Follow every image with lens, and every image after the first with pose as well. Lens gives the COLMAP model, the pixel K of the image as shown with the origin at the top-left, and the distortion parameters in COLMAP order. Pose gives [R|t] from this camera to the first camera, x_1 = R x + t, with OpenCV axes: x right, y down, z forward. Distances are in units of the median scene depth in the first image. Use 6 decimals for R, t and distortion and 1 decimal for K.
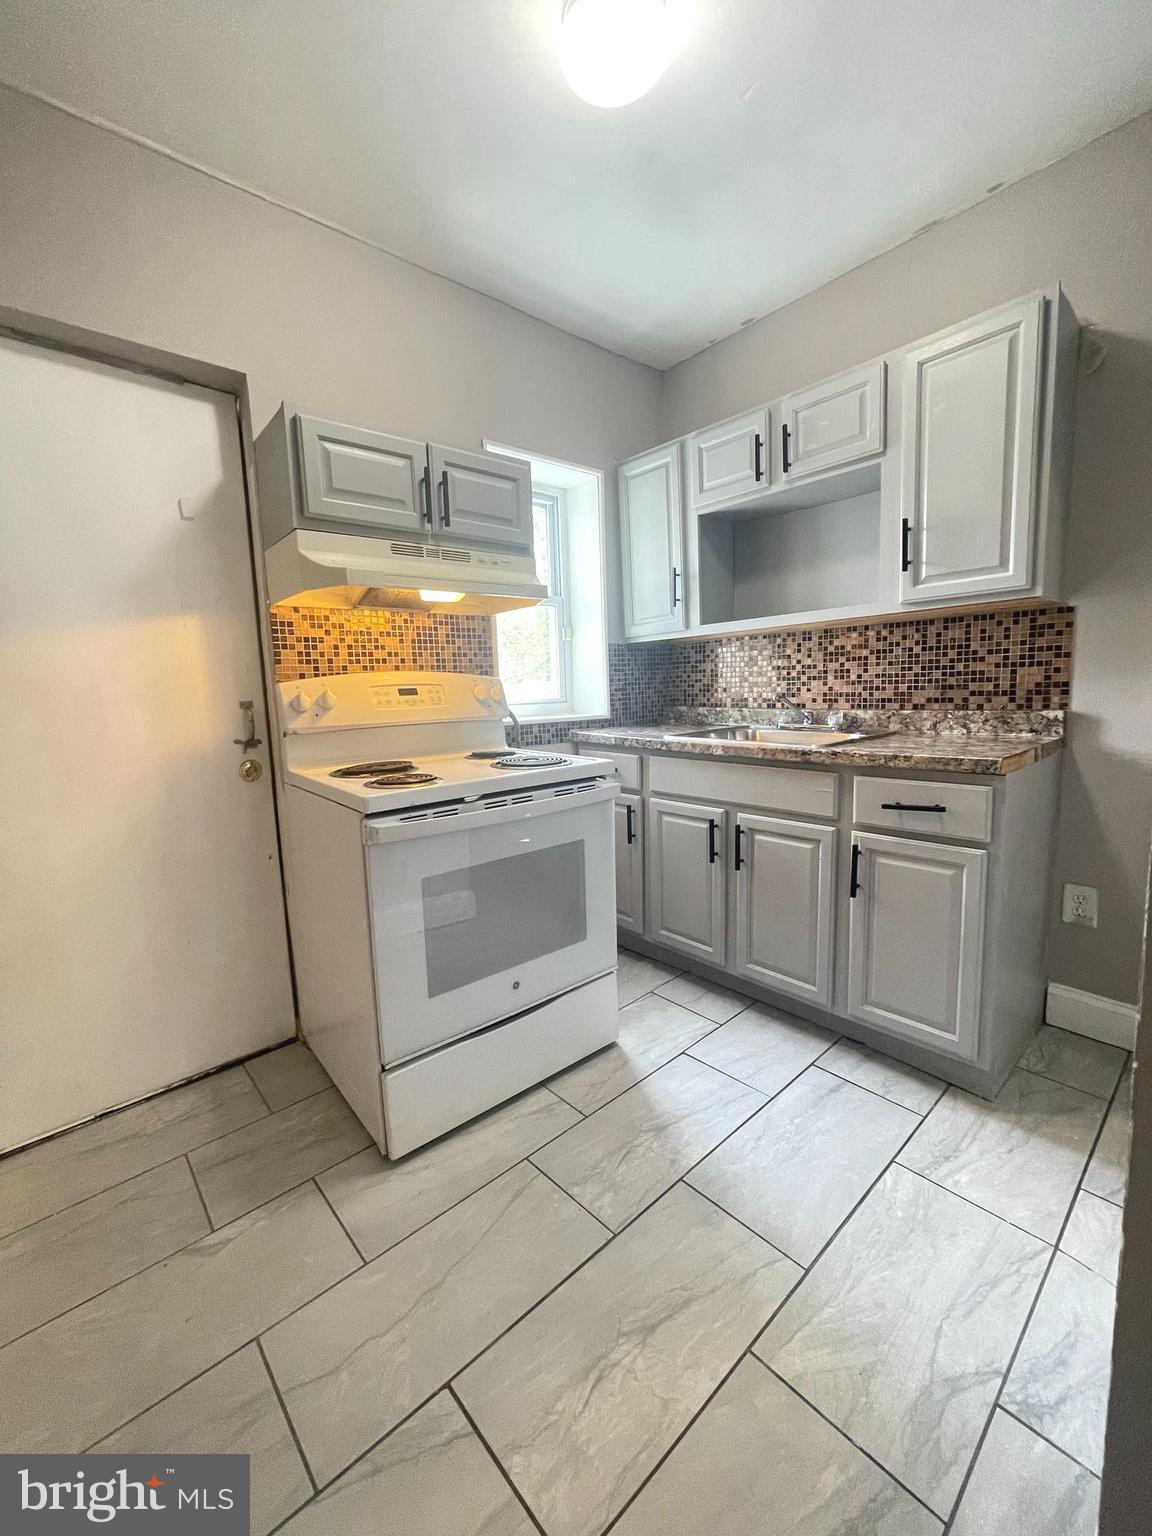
lens RADIAL K [[621.3, 0, 570.3], [0, 621.3, 763.0], [0, 0, 1]] dist [-0.001234, 0.000203]
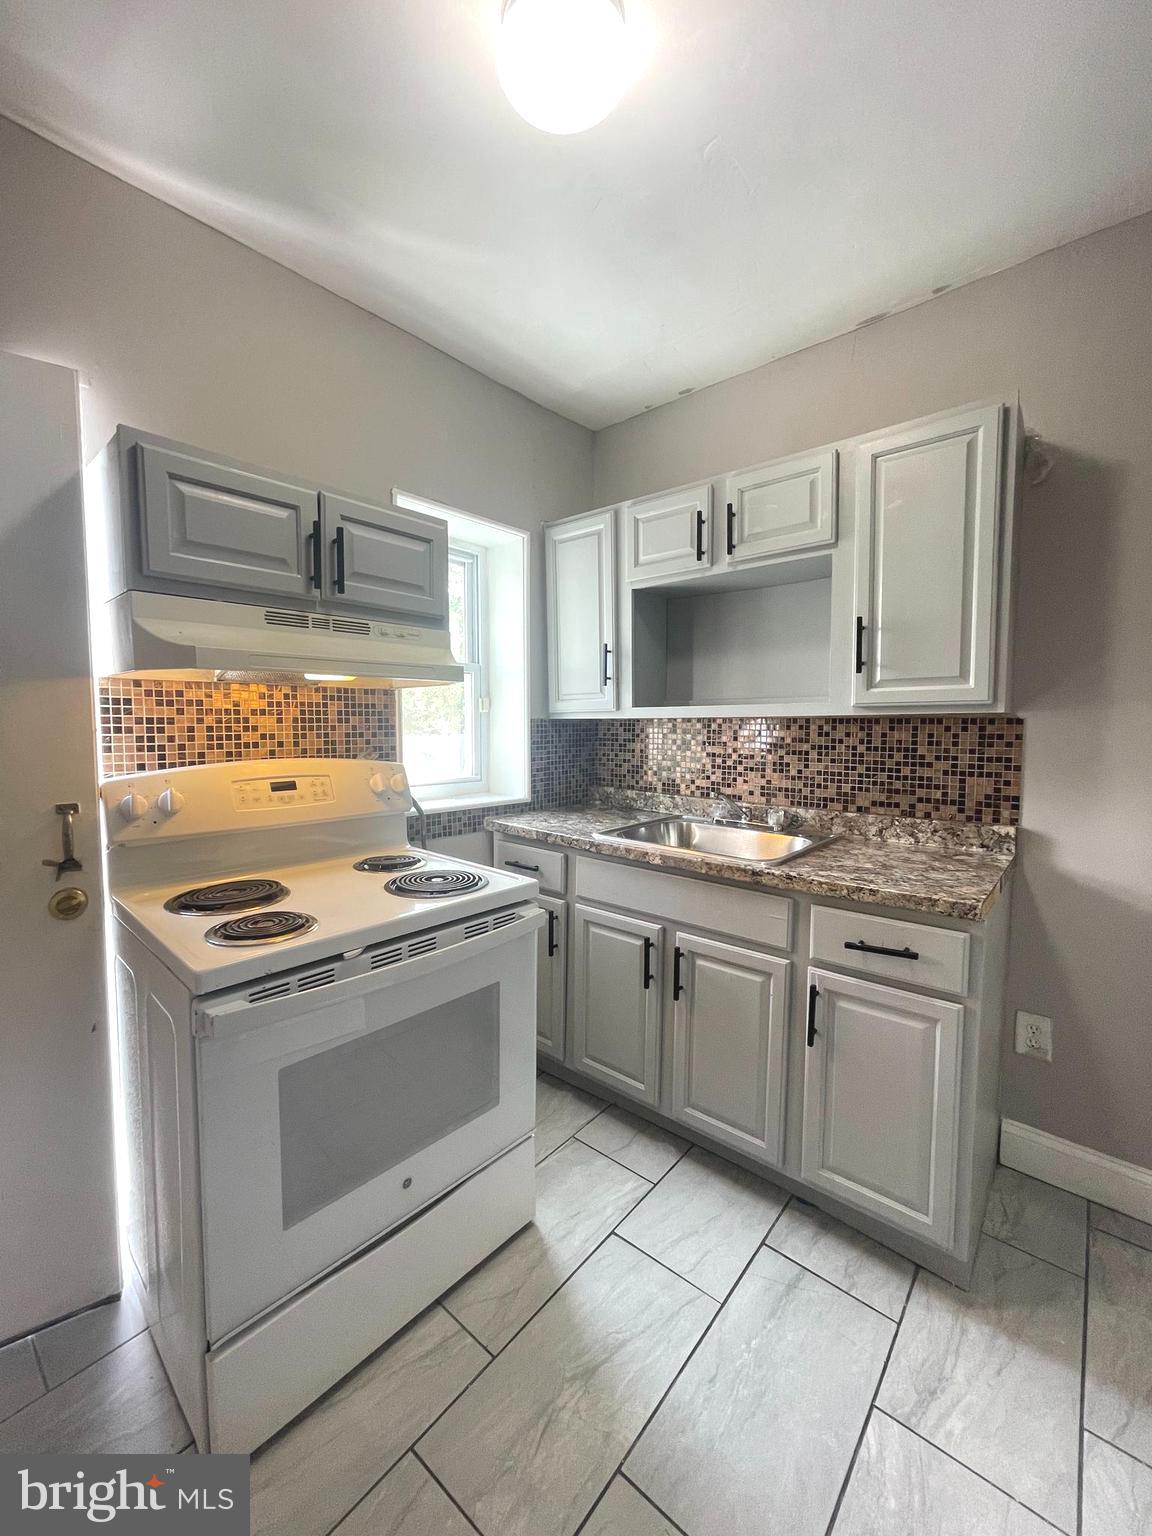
lens RADIAL K [[621.3, 0, 570.3], [0, 621.3, 763.0], [0, 0, 1]] dist [-0.001234, 0.000203]
pose [[0.989682, 0.027630, 0.140594, -0.007072], [-0.019170, 0.997943, -0.061175, -0.097440], [-0.141995, 0.057849, 0.988176, 0.140713]]
